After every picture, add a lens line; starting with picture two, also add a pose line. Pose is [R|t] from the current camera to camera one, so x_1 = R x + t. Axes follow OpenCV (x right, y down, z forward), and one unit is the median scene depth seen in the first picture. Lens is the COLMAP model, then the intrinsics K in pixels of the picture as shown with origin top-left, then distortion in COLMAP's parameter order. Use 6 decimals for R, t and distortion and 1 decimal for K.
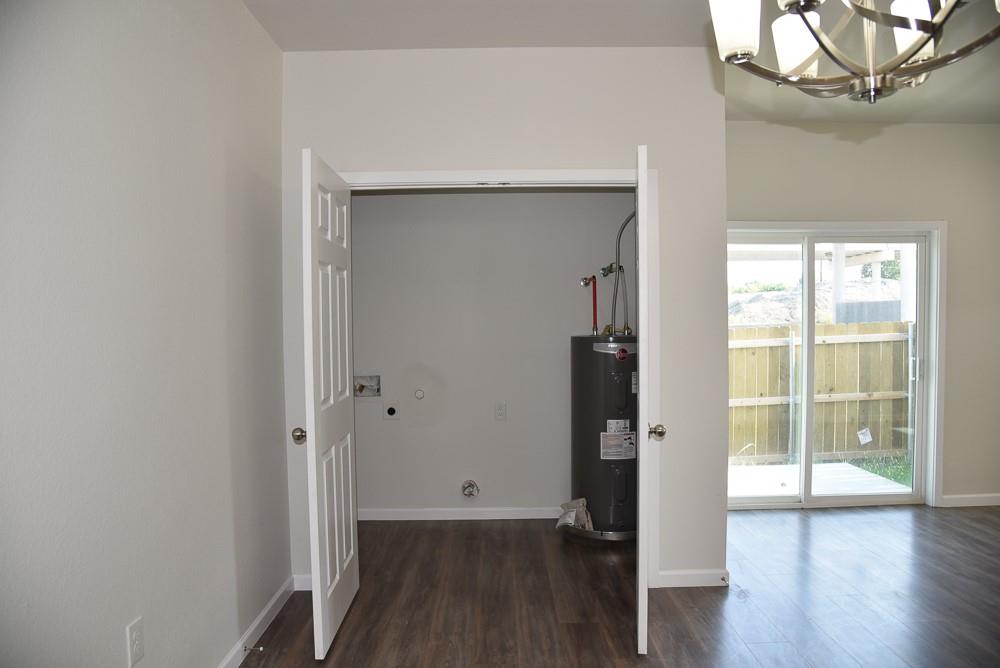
lens RADIAL K [[680.0, 0, 500.2], [0, 680.0, 344.7], [0, 0, 1]] dist [-0.110326, 0.058785]
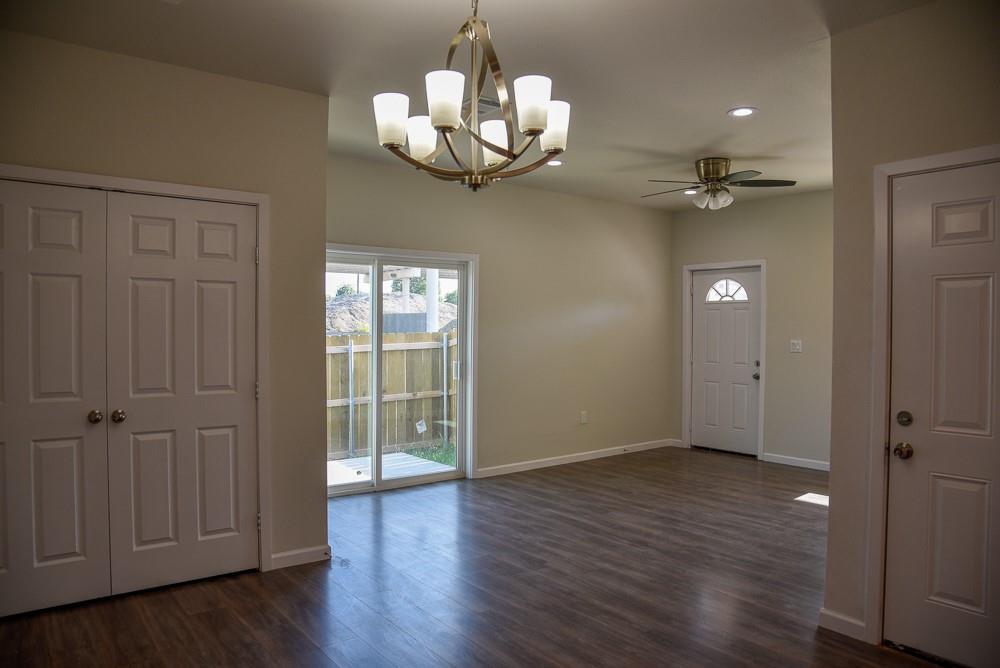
lens RADIAL K [[680.0, 0, 500.2], [0, 680.0, 344.7], [0, 0, 1]] dist [-0.110326, 0.058785]
pose [[0.791159, 0.002511, 0.611606, -0.096204], [0.004871, 0.999934, -0.010406, 0.001463], [-0.611591, 0.011212, 0.791094, -0.078376]]
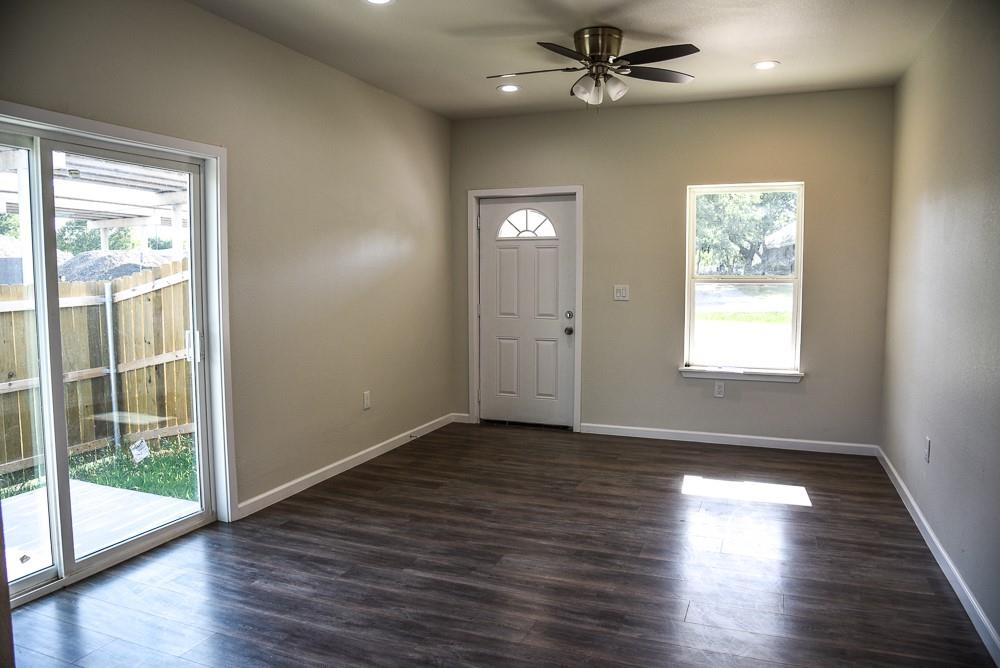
lens RADIAL K [[696.5, 0, 500.0], [0, 696.5, 334.0], [0, 0, 1]] dist [-0.111579, 0.056024]
pose [[0.384752, -0.063392, 0.920841, 0.060471], [0.025497, 0.997988, 0.058050, -0.010990], [-0.922668, 0.001143, 0.385594, 0.386225]]
